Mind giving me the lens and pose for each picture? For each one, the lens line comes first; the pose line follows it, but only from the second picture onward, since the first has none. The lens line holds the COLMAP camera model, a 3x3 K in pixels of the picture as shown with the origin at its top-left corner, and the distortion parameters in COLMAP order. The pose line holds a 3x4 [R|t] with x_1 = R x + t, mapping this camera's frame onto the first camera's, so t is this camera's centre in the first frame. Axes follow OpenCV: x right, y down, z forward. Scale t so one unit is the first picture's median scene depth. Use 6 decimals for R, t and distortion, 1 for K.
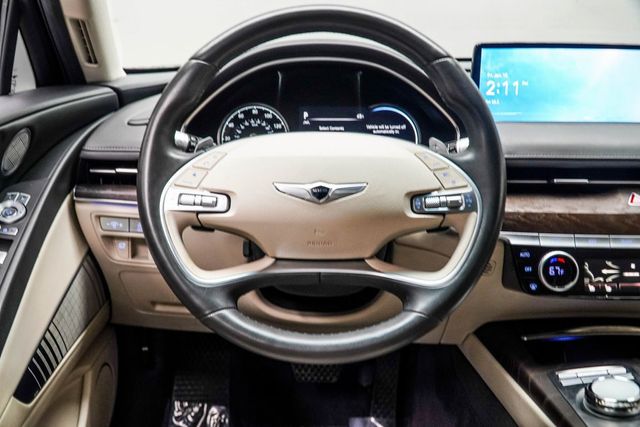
lens RADIAL K [[695.9, 0, 320.0], [0, 695.9, 213.5], [0, 0, 1]] dist [0.020545, 0.005236]
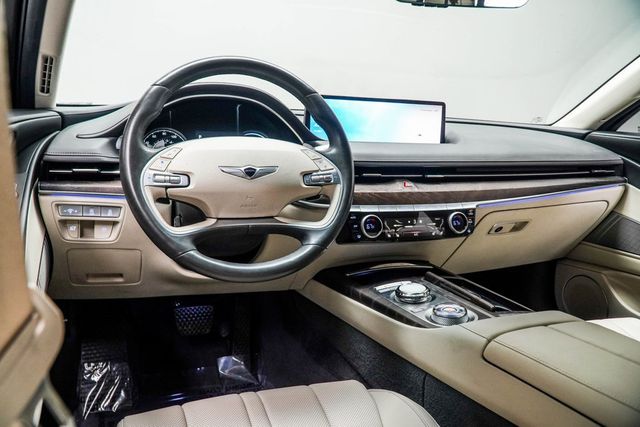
lens RADIAL K [[517.9, 0, 320.0], [0, 517.9, 213.5], [0, 0, 1]] dist [-0.004922, 0.001044]
pose [[0.922455, -0.035868, 0.384434, -0.250499], [0.061507, 0.996612, -0.054603, 0.111457], [-0.381173, 0.074014, 0.921536, -0.103991]]
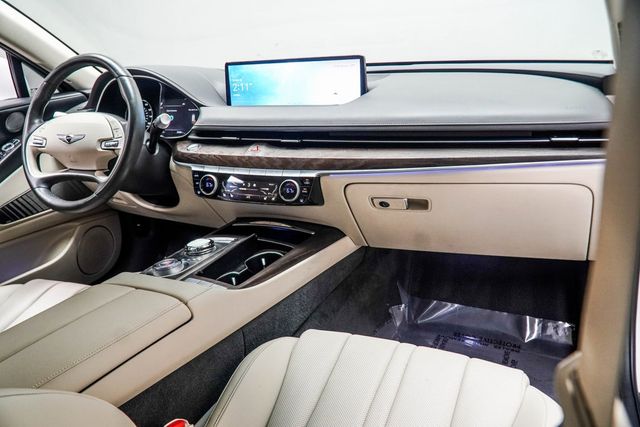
lens RADIAL K [[517.9, 0, 320.0], [0, 517.9, 213.5], [0, 0, 1]] dist [-0.004922, 0.001044]
pose [[0.899328, 0.075362, -0.430731, 1.228887], [-0.043480, 0.995567, 0.083406, 0.028780], [0.435107, -0.056281, 0.898618, -0.152737]]
